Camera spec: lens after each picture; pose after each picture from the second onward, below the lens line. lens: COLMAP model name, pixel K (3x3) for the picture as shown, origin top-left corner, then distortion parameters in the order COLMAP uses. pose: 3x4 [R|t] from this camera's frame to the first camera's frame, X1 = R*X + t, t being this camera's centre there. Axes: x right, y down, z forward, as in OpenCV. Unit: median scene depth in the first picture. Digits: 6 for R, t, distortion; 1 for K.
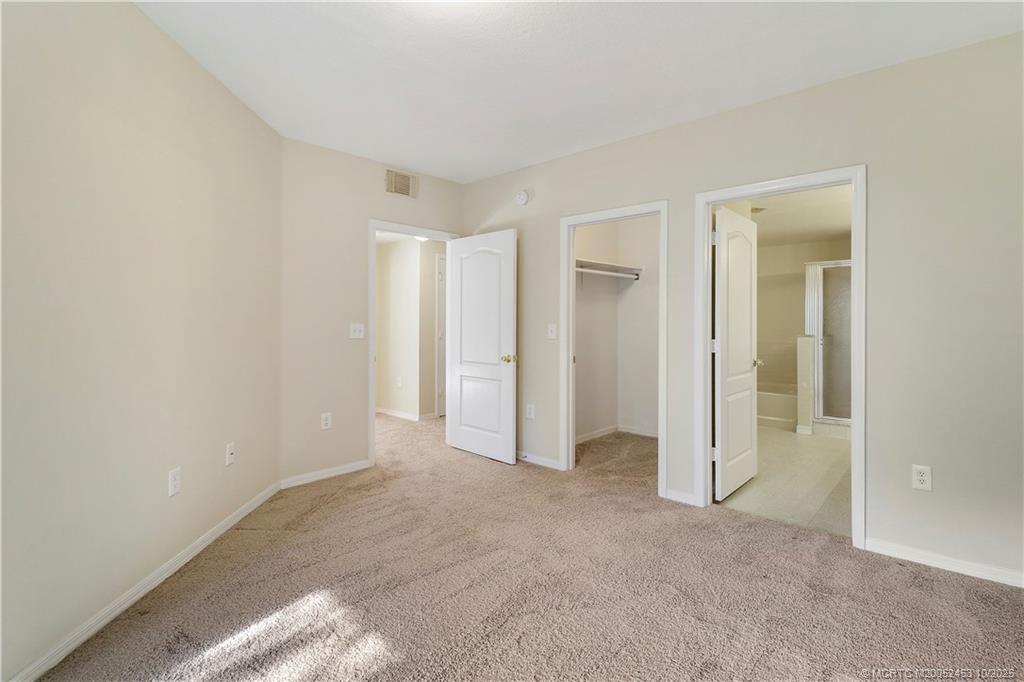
lens RADIAL K [[490.1, 0, 512.9], [0, 490.1, 321.2], [0, 0, 1]] dist [-0.003350, -0.000505]
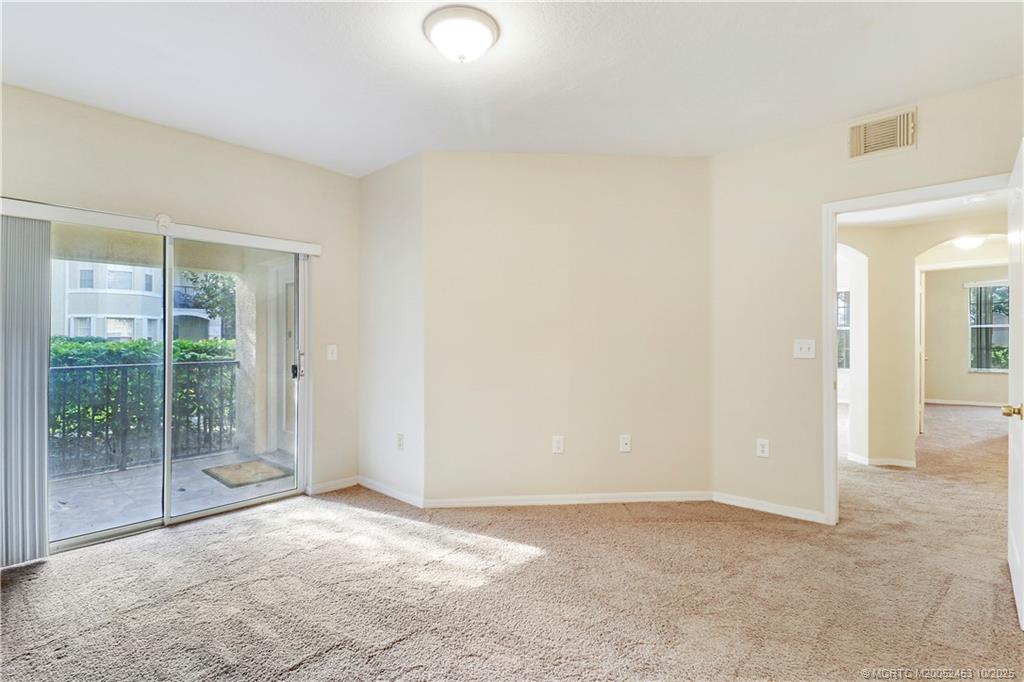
lens RADIAL K [[490.1, 0, 513.5], [0, 490.1, 342.6], [0, 0, 1]] dist [-0.003350, -0.000505]
pose [[0.008817, 0.006938, -0.999937, 0.730183], [0.009446, 0.999931, 0.007021, 0.000491], [0.999917, -0.009507, 0.008751, 0.767471]]
